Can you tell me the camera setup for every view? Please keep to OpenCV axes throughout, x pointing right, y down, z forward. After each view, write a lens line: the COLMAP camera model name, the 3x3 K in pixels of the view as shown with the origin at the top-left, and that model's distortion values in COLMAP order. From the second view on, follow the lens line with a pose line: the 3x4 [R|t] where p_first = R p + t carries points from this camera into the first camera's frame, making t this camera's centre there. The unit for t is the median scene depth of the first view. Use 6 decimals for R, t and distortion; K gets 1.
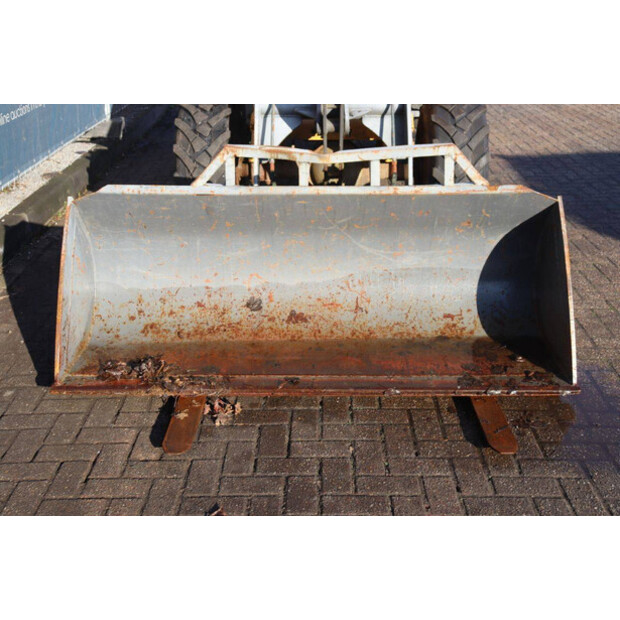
lens RADIAL K [[811.8, 0, 309.3], [0, 811.8, 304.3], [0, 0, 1]] dist [0.029723, 0.000000]
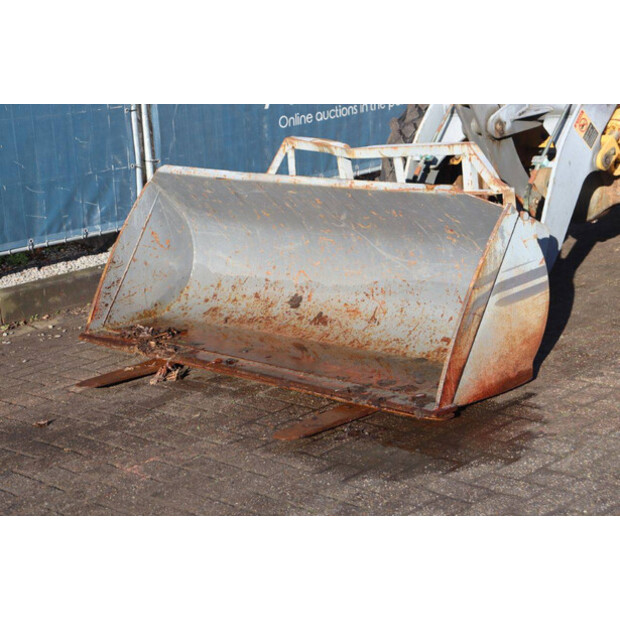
lens RADIAL K [[1339.3, 0, 309.6], [0, 1339.3, 310.1], [0, 0, 1]] dist [0.329976, 0.000000]
pose [[0.704973, 0.119154, -0.699154, 1.075304], [-0.197596, 0.979752, -0.032265, 0.058969], [0.681153, 0.160896, 0.714243, -0.121567]]
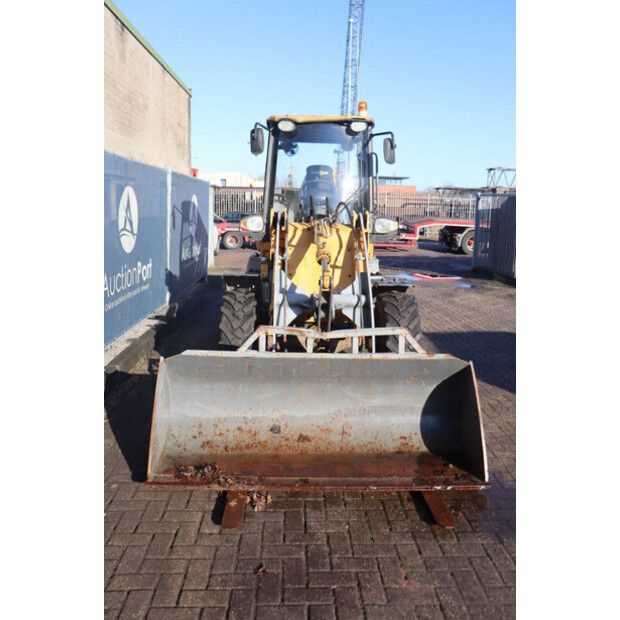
lens RADIAL K [[555.8, 0, 311.3], [0, 555.8, 305.8], [0, 0, 1]] dist [-0.143514, 0.122789]
pose [[0.998521, 0.020385, 0.050403, -0.058945], [-0.008891, 0.975797, -0.218500, -0.000453], [-0.053637, 0.217728, 0.974534, -0.055288]]
